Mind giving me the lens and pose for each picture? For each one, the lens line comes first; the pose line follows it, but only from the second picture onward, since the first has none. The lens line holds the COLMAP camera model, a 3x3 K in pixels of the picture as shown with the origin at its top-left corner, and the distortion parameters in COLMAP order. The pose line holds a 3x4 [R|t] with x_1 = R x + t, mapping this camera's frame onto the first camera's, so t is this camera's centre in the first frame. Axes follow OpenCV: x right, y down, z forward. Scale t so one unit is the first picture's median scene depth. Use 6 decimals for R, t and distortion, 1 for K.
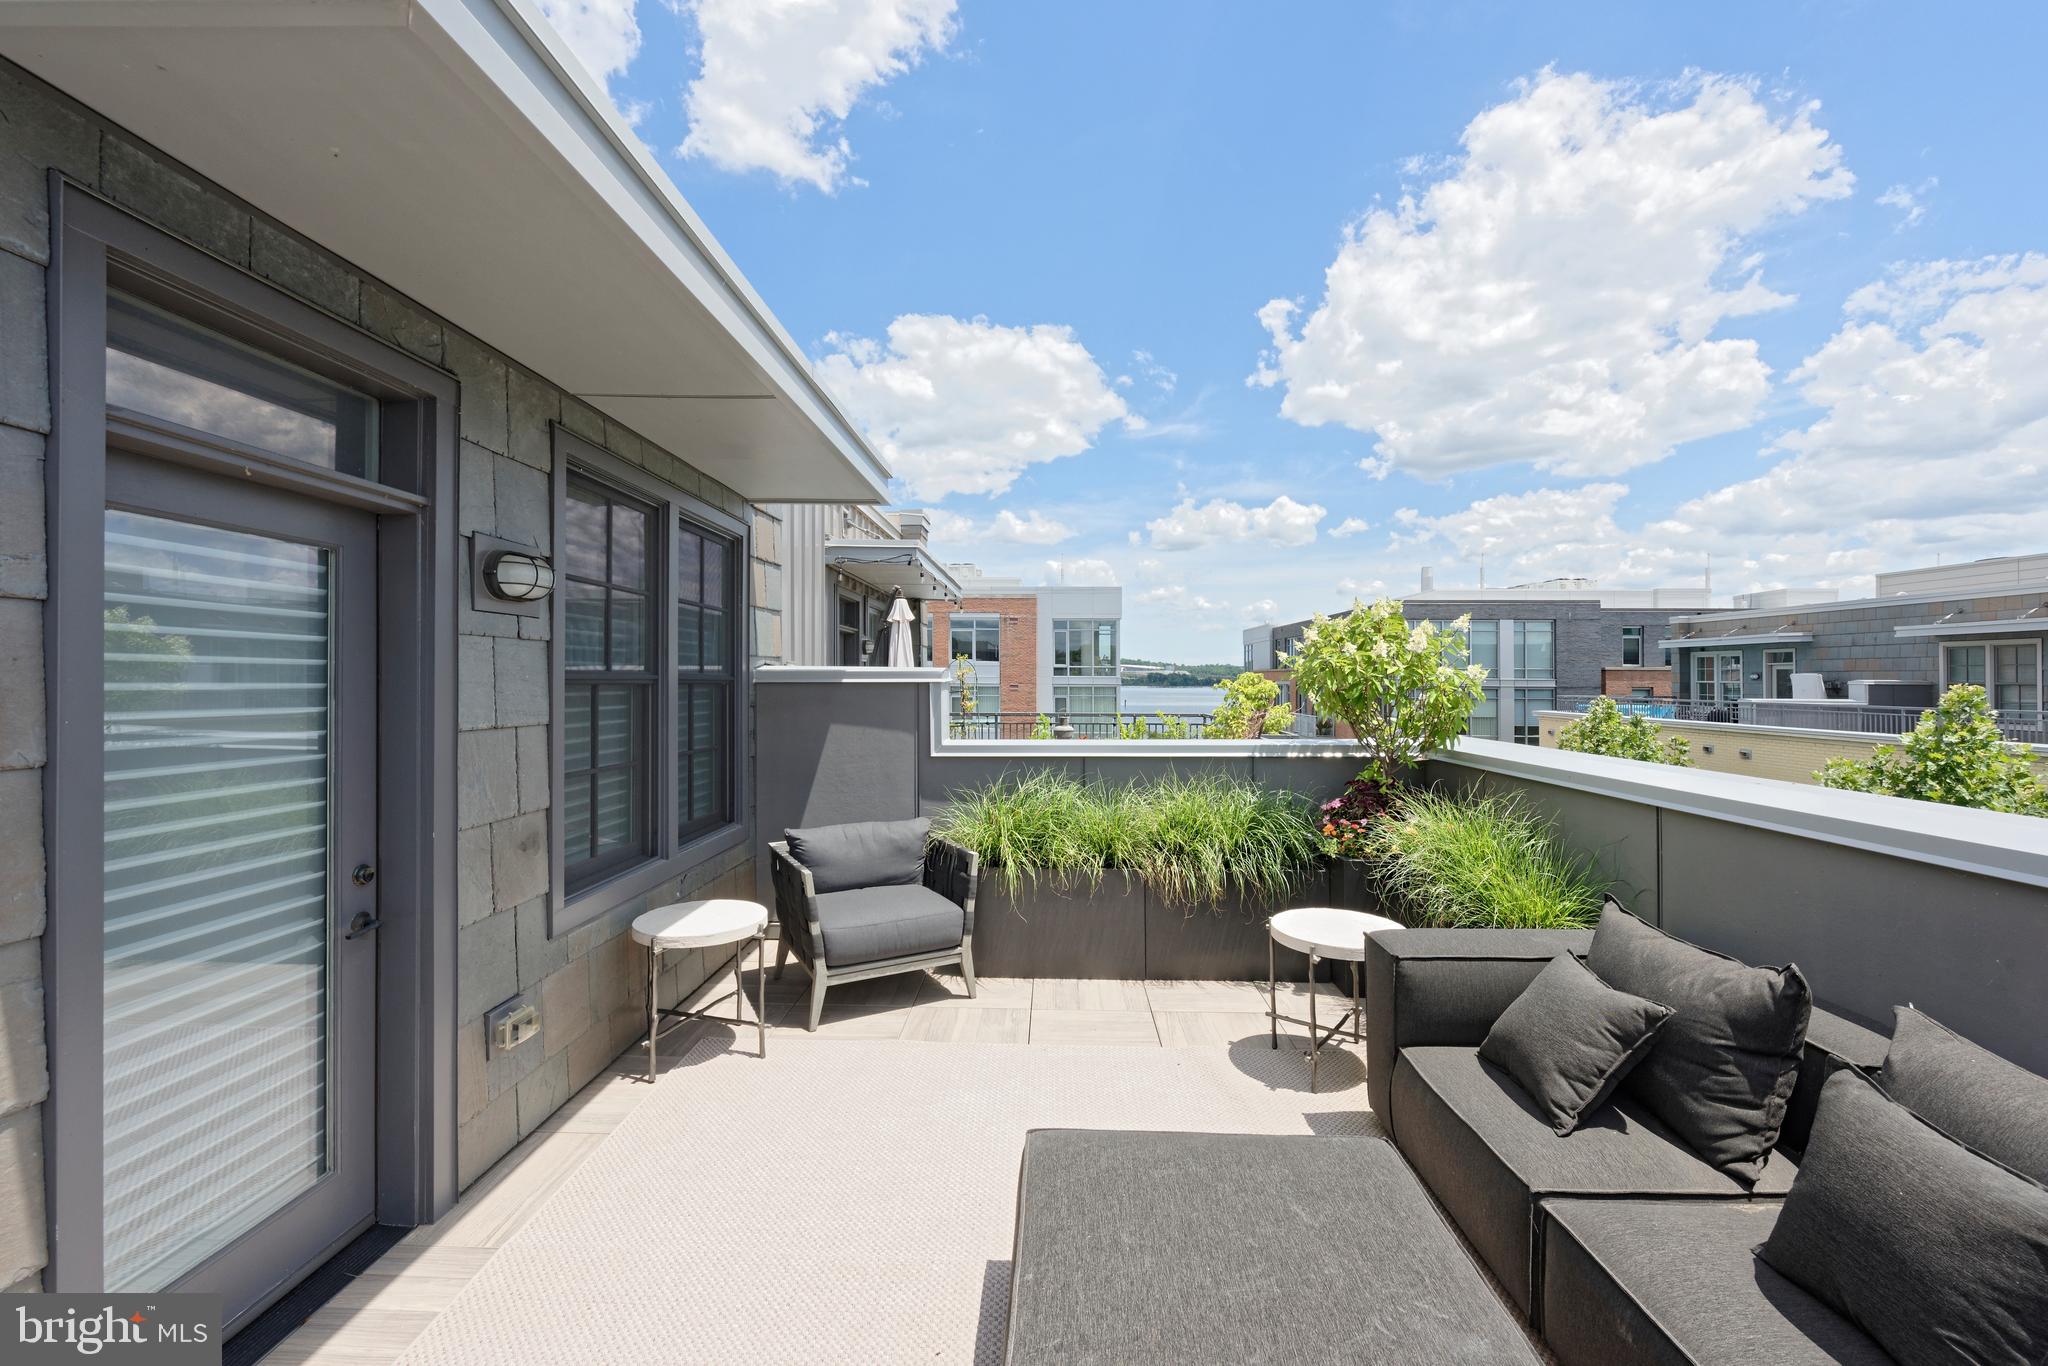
lens RADIAL K [[825.3, 0, 1025.8], [0, 825.3, 674.3], [0, 0, 1]] dist [-0.002513, -0.000375]
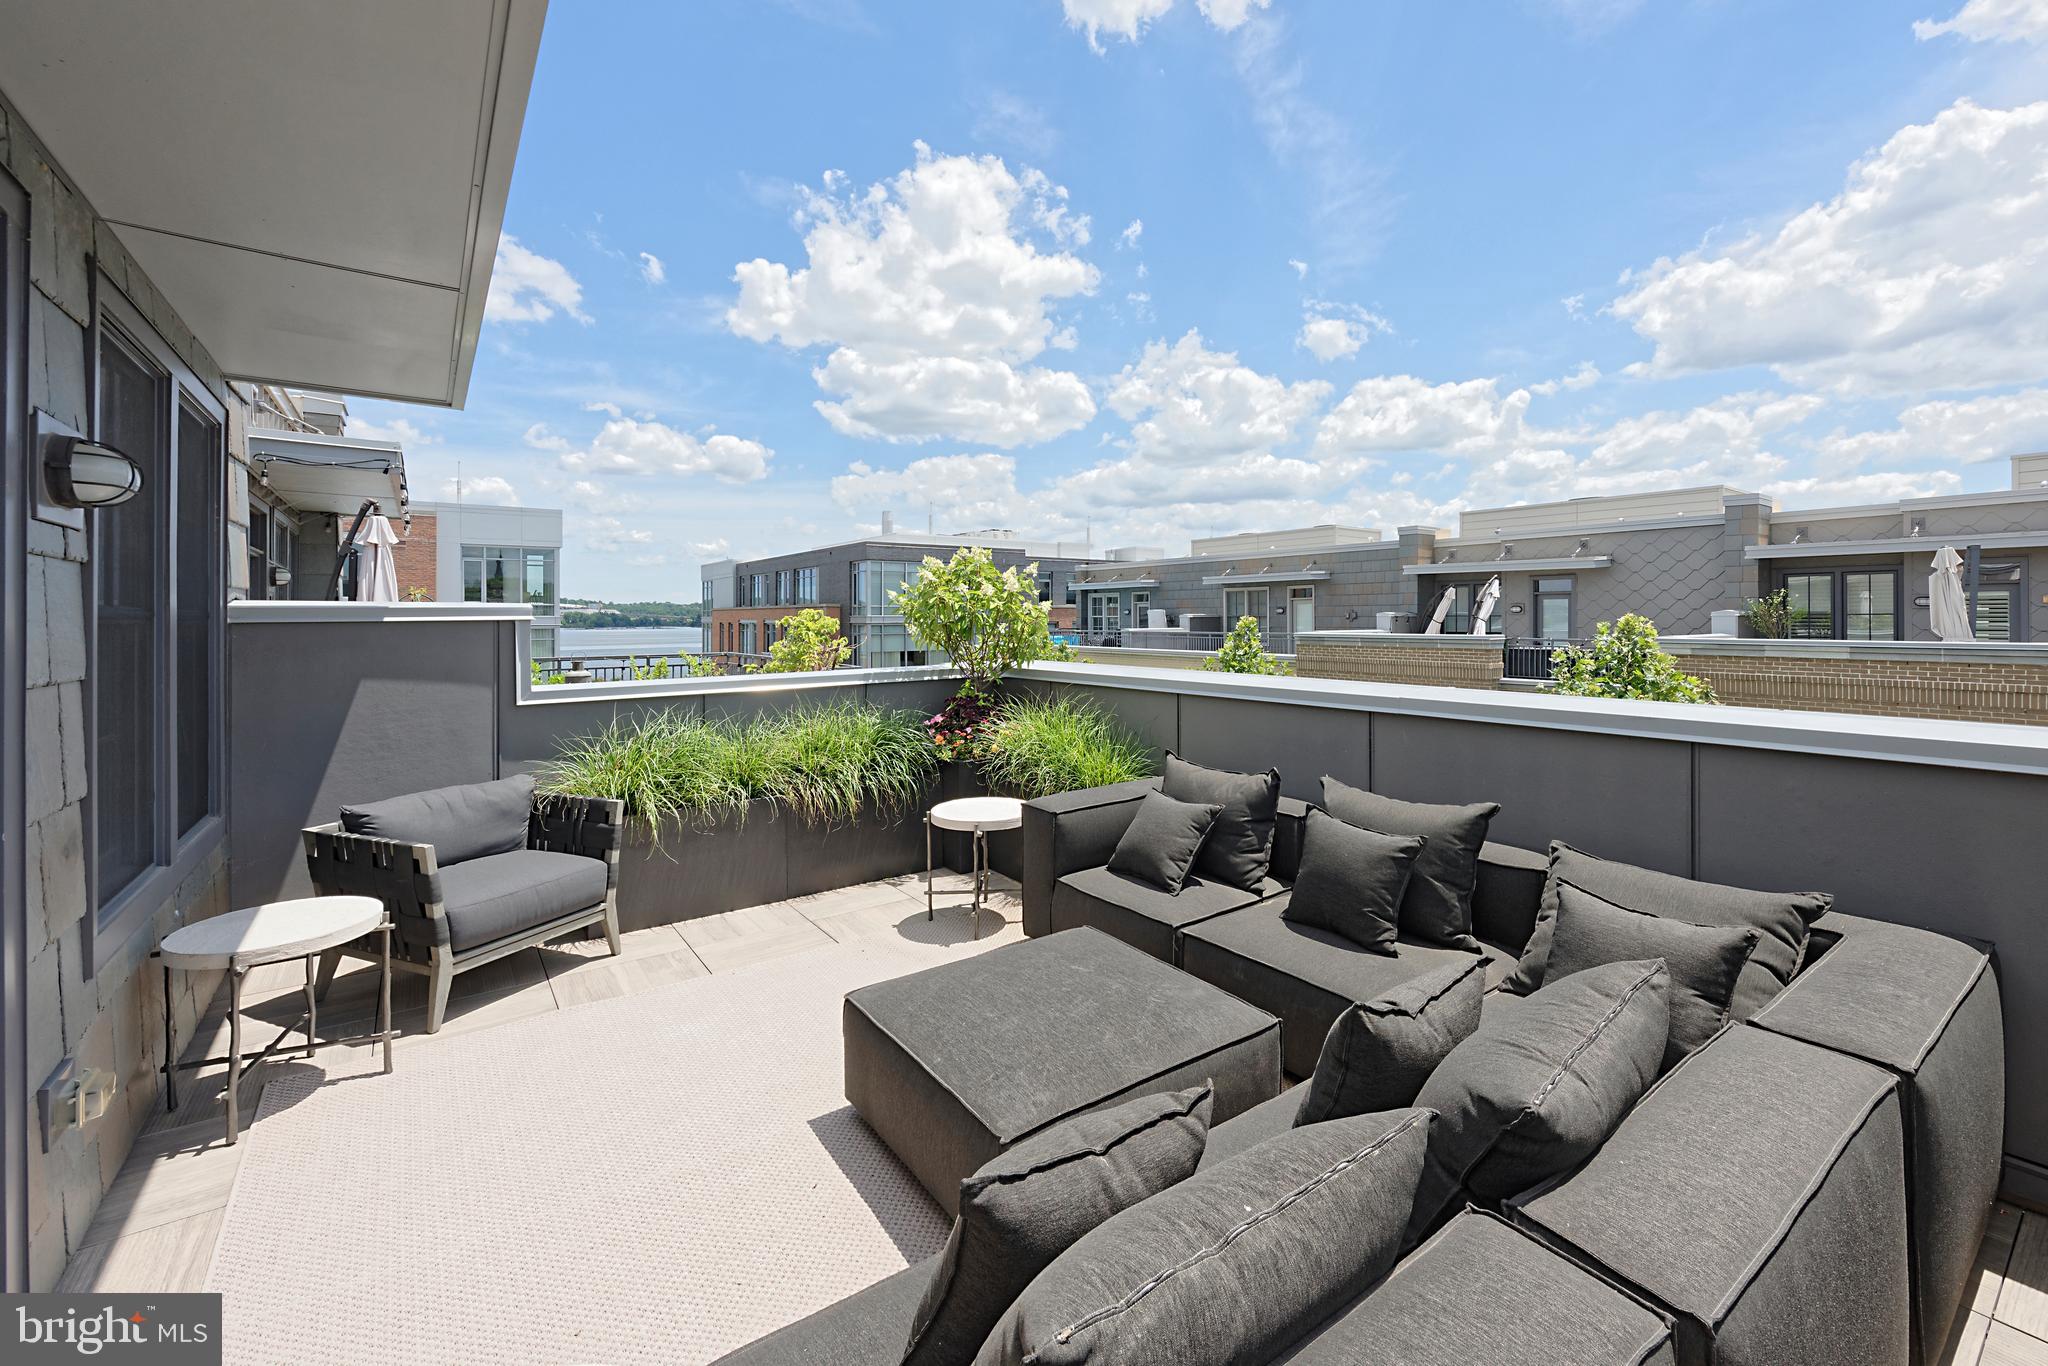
lens RADIAL K [[854.9, 0, 1070.5], [0, 854.9, 614.2], [0, 0, 1]] dist [-0.000708, -0.000053]
pose [[0.777554, -0.005696, 0.628791, -0.262955], [0.004569, 0.999984, 0.003408, 0.003887], [-0.628800, 0.000223, 0.777567, -0.077389]]
